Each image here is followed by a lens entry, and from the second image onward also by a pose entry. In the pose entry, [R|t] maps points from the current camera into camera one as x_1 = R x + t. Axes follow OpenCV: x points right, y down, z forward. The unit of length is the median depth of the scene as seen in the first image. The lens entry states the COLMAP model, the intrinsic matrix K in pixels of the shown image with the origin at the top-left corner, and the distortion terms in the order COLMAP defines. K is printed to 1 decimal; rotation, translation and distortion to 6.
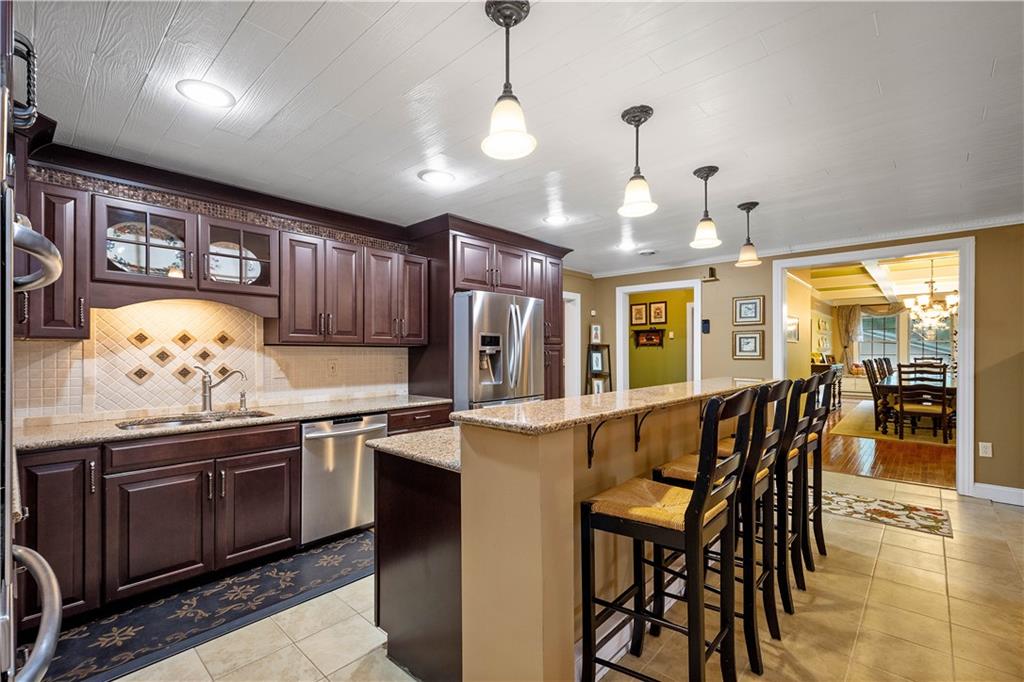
lens RADIAL K [[449.5, 0, 501.9], [0, 449.5, 346.6], [0, 0, 1]] dist [0.002537, 0.000000]
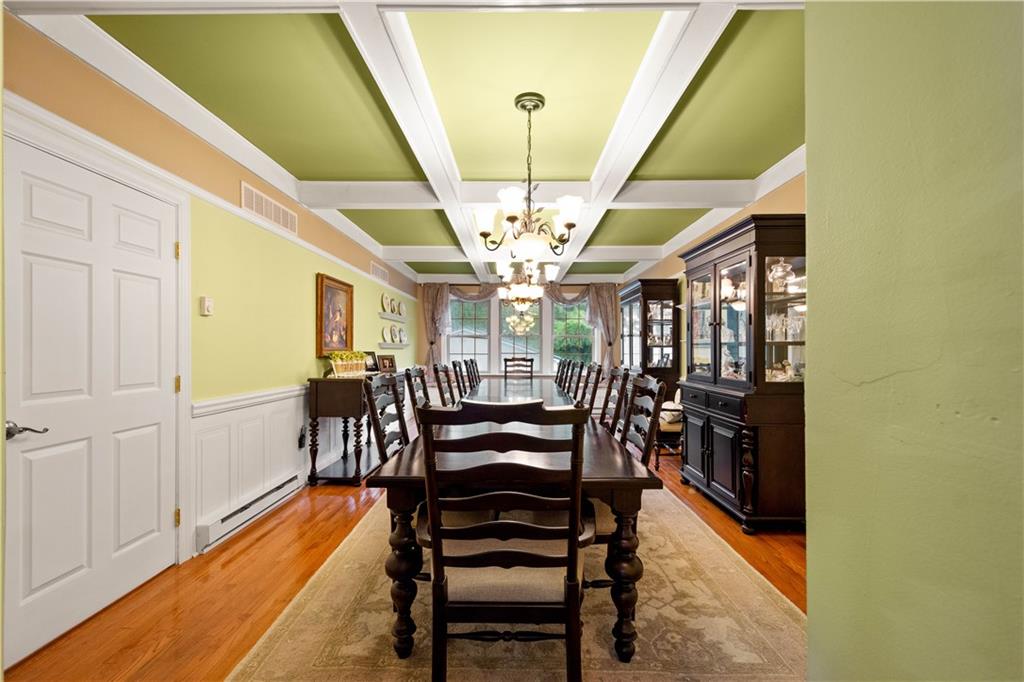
lens RADIAL K [[449.5, 0, 511.4], [0, 449.5, 346.7], [0, 0, 1]] dist [0.002537, 0.000000]
pose [[0.737909, 0.008935, 0.674842, 0.405264], [-0.008139, 0.999957, -0.004340, 0.008945], [-0.674852, -0.002290, 0.737950, 0.425870]]
